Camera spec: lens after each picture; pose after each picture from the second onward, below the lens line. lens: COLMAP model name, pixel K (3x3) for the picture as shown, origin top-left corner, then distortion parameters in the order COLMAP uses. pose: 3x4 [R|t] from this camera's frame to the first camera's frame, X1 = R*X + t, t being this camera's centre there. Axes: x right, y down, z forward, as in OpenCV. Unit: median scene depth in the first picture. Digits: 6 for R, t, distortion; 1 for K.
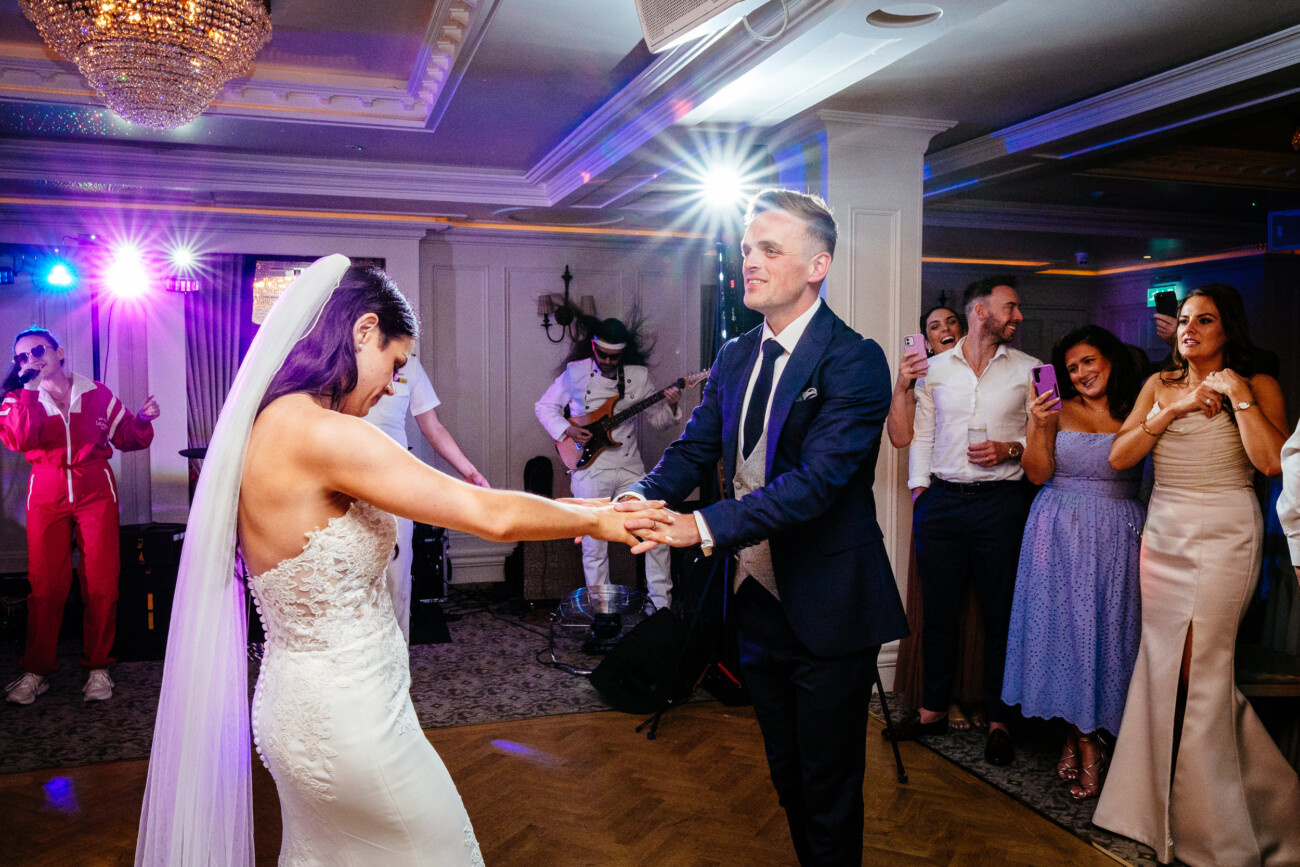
lens RADIAL K [[1044.6, 0, 650.0], [0, 1044.6, 433.5], [0, 0, 1]] dist [-0.023508, 0.006708]
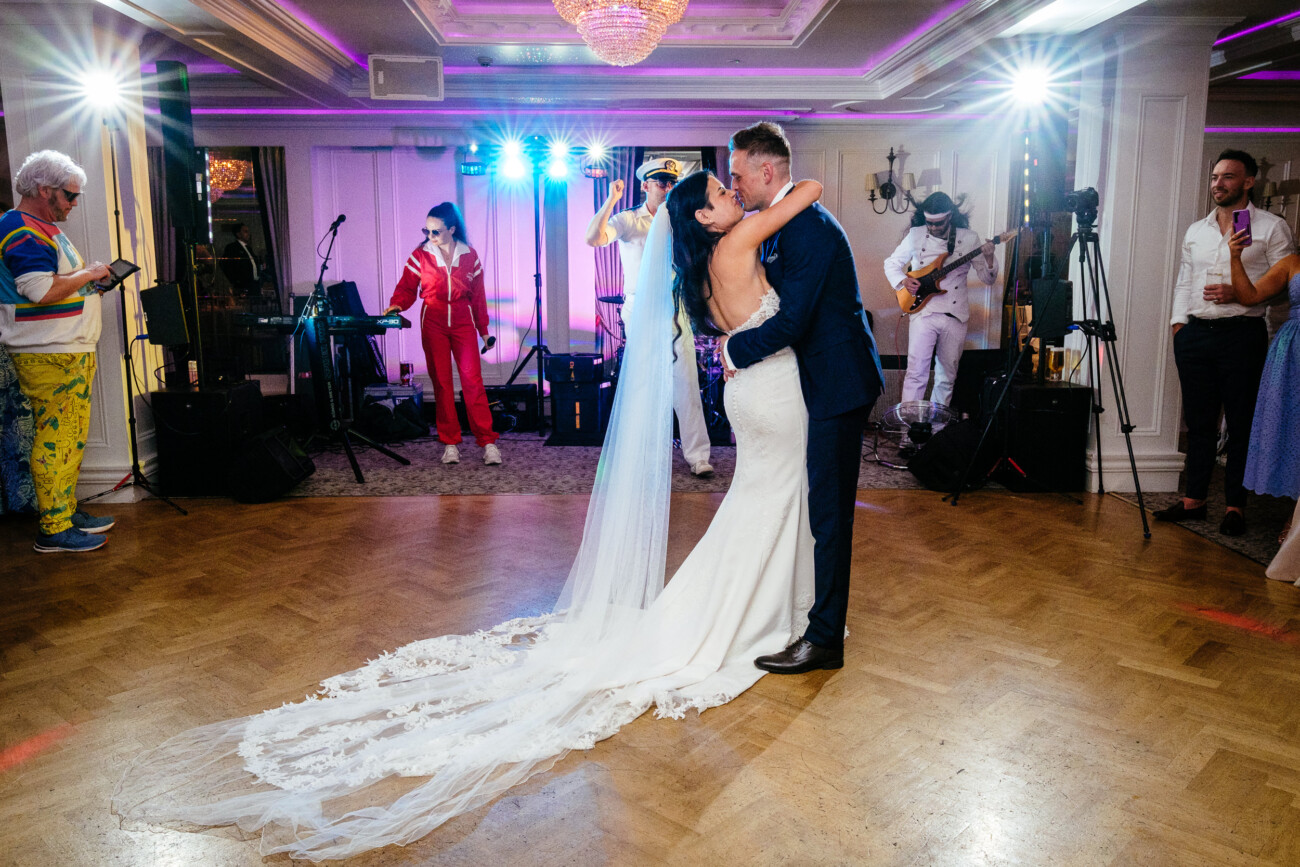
lens RADIAL K [[1032.7, 0, 666.2], [0, 1032.7, 433.2], [0, 0, 1]] dist [-0.003425, 0.001441]
pose [[0.965320, 0.043067, -0.257492, -0.015522], [-0.011027, 0.992146, 0.124601, 0.026312], [0.260836, -0.117441, 0.958213, -0.331130]]
